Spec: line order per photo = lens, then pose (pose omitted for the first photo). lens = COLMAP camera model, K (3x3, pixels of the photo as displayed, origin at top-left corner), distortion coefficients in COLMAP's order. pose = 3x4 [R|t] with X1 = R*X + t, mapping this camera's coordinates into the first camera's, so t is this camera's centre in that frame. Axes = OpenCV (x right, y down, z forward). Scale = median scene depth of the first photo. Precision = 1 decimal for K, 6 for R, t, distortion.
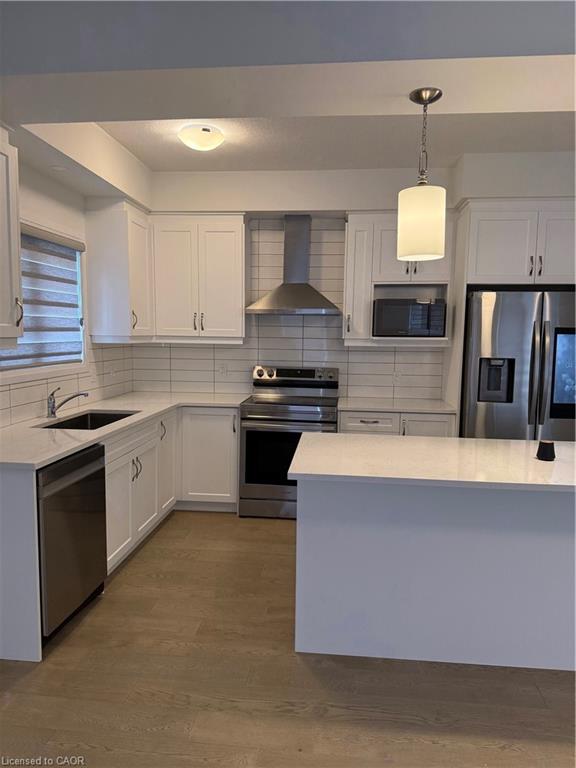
lens RADIAL K [[539.1, 0, 281.4], [0, 539.1, 389.8], [0, 0, 1]] dist [0.062805, -0.084419]
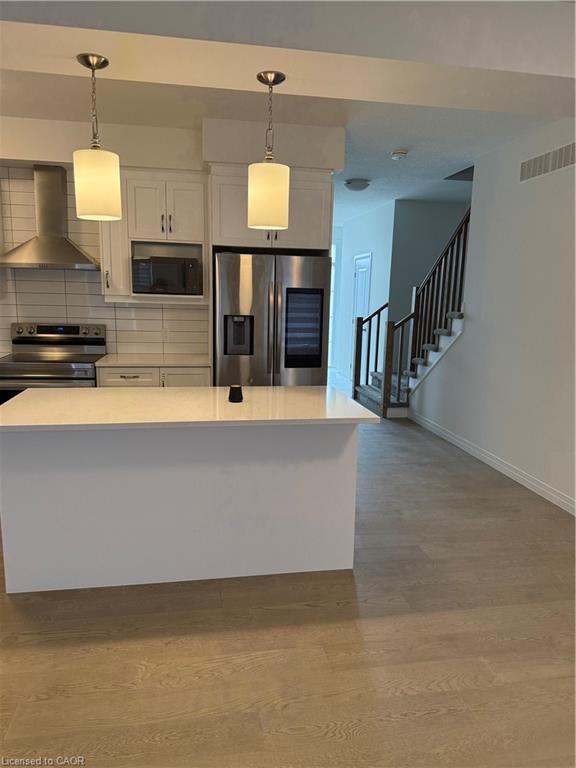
lens RADIAL K [[539.1, 0, 288.2], [0, 539.1, 389.5], [0, 0, 1]] dist [0.062805, -0.084419]
pose [[0.961838, -0.037808, 0.270993, 0.185593], [0.017638, 0.996915, 0.076483, 0.010601], [-0.273049, -0.068785, 0.959538, -0.089530]]
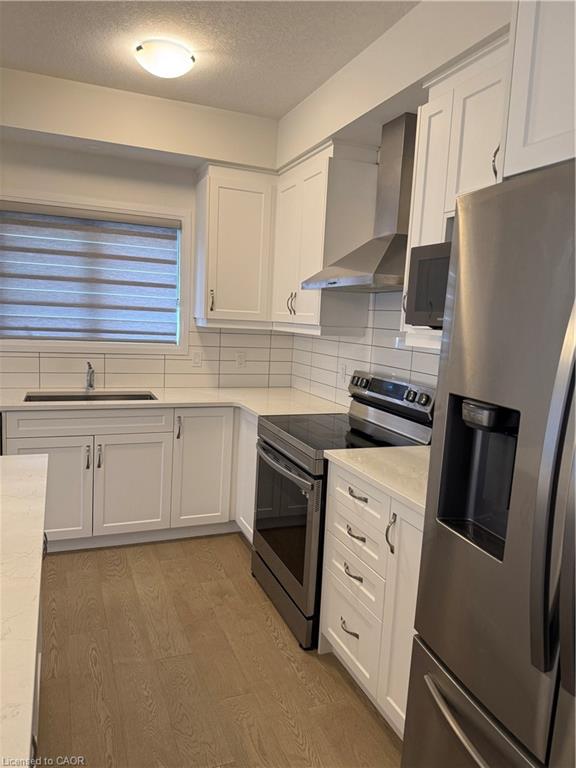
lens RADIAL K [[539.1, 0, 283.9], [0, 539.1, 379.3], [0, 0, 1]] dist [0.062805, -0.084419]
pose [[0.467959, 0.112465, -0.876565, 0.600160], [-0.138311, 0.988967, 0.053049, -0.069037], [0.872860, 0.096413, 0.478351, 0.739774]]
